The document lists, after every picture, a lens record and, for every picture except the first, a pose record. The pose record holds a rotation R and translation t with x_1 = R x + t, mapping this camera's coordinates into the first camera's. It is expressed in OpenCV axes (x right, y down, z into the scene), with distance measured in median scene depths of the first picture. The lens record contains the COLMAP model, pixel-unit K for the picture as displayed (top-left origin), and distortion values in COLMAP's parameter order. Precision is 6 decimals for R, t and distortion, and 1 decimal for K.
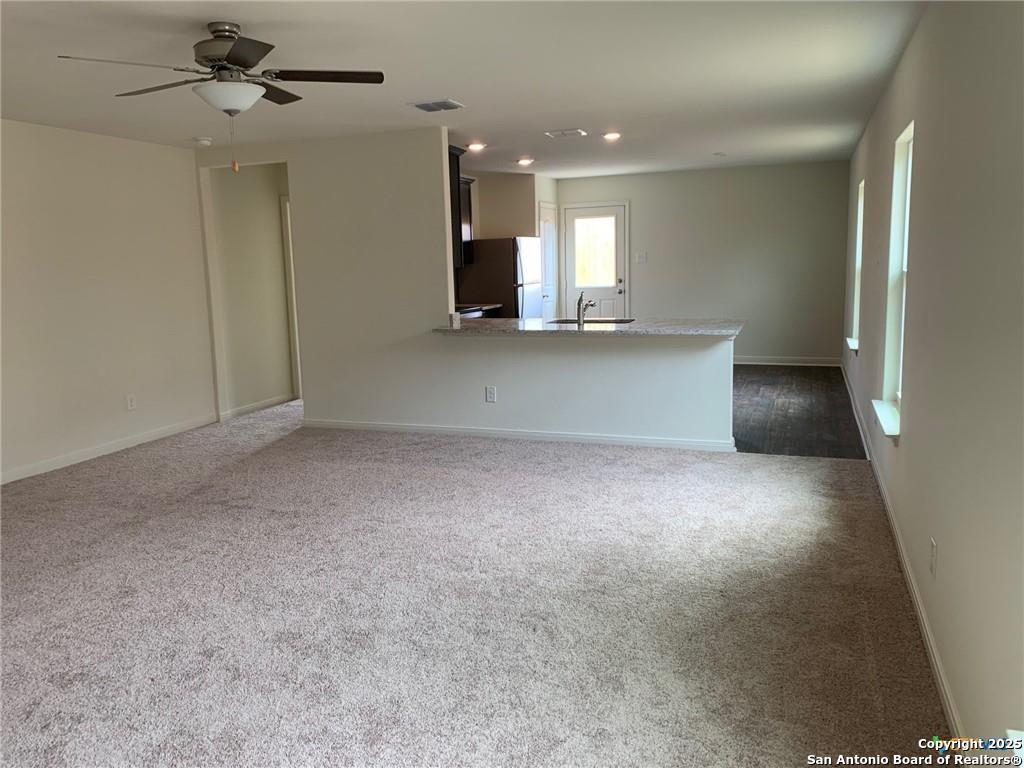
lens RADIAL K [[765.0, 0, 511.0], [0, 765.0, 361.9], [0, 0, 1]] dist [0.114984, 0.000117]
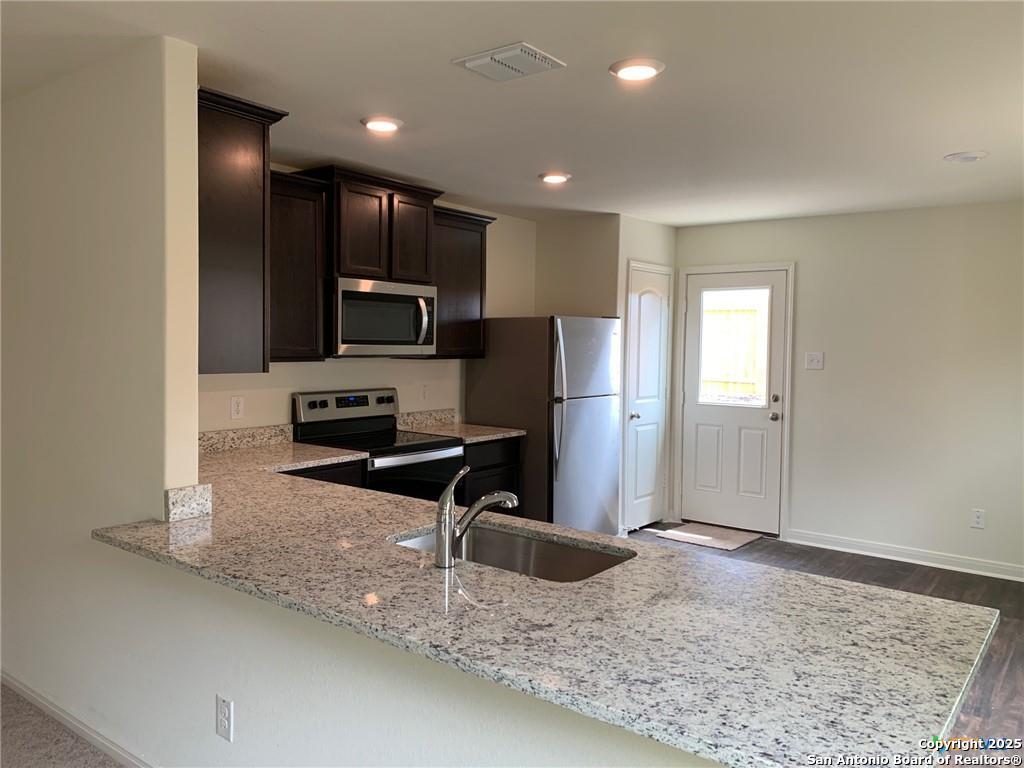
lens RADIAL K [[788.2, 0, 505.7], [0, 788.2, 379.1], [0, 0, 1]] dist [0.042171, -0.062495]
pose [[0.956180, 0.065079, -0.285454, 0.117618], [-0.087756, 0.993861, -0.067371, -0.061961], [0.279317, 0.089470, 0.956021, 0.367417]]
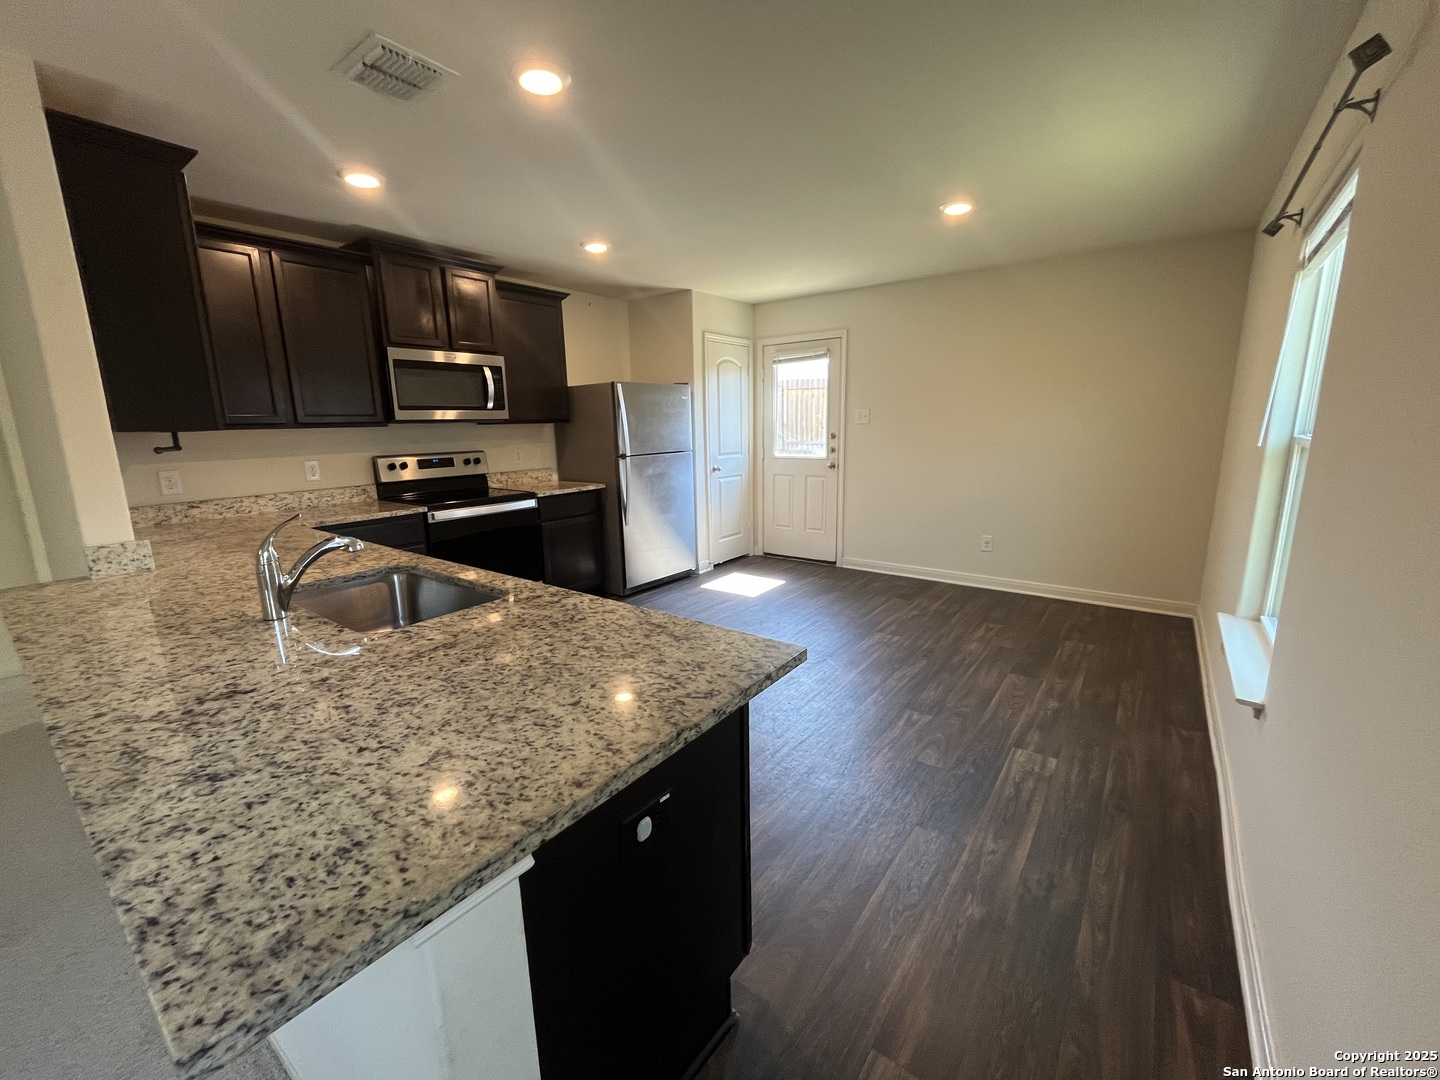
lens RADIAL K [[585.7, 0, 720.0], [0, 585.7, 540.0], [0, 0, 1]] dist [-0.003831, -0.000010]
pose [[0.962393, 0.070769, -0.262282, 0.190171], [-0.051267, 0.995437, 0.080476, -0.062284], [0.266781, -0.064003, 0.961630, 0.458599]]
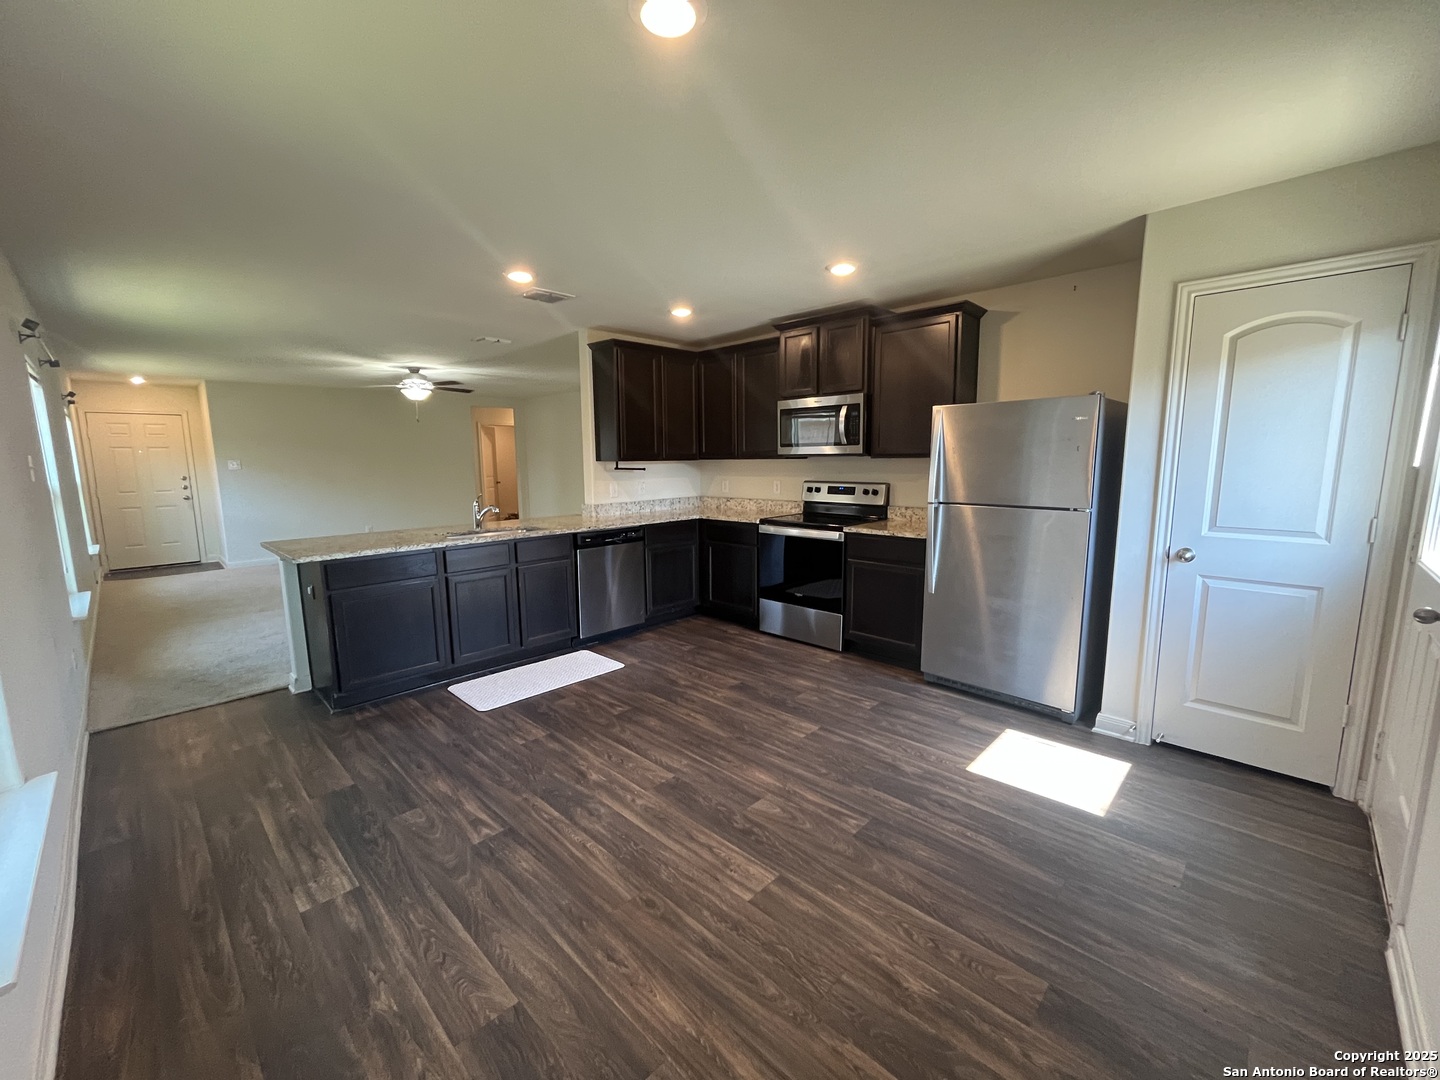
lens RADIAL K [[585.7, 0, 720.0], [0, 585.7, 540.0], [0, 0, 1]] dist [-0.003831, -0.000010]
pose [[-0.393170, 0.169568, -0.903695, 0.358697], [-0.097634, 0.969591, 0.224410, -0.128821], [0.914267, 0.176463, -0.364659, 0.881189]]
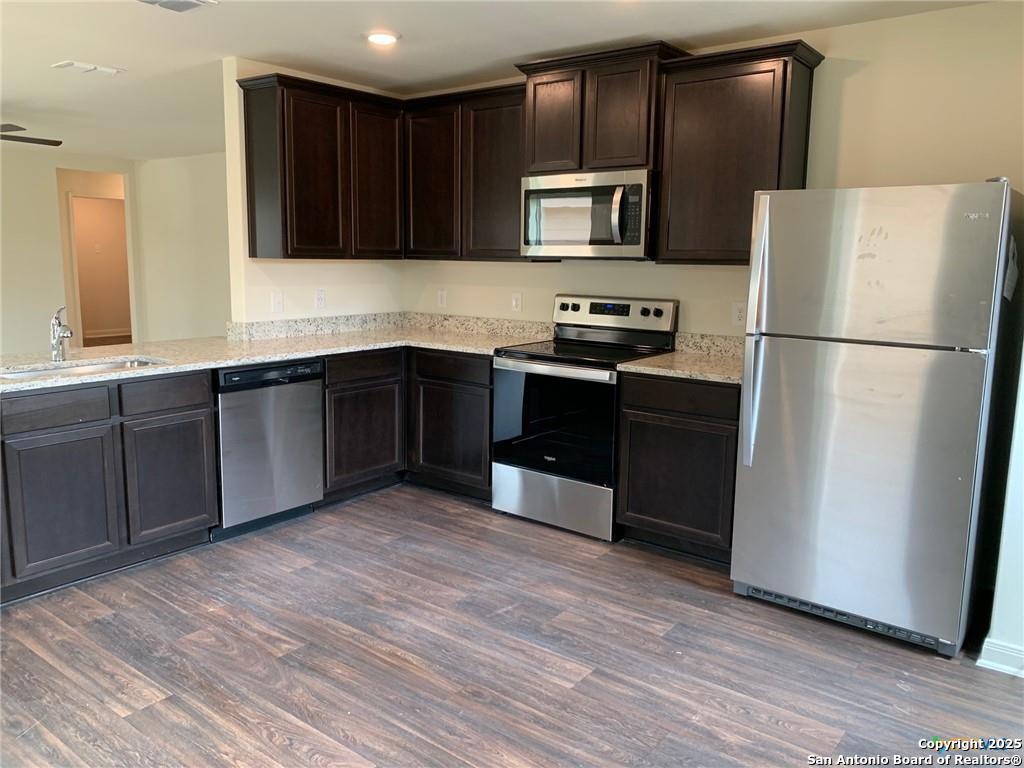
lens RADIAL K [[788.2, 0, 505.7], [0, 788.2, 379.1], [0, 0, 1]] dist [0.042171, -0.062495]
pose [[-0.296022, 0.182157, -0.937651, 0.330491], [-0.131083, 0.964613, 0.228779, -0.127339], [0.946144, 0.190634, -0.261669, 0.860492]]
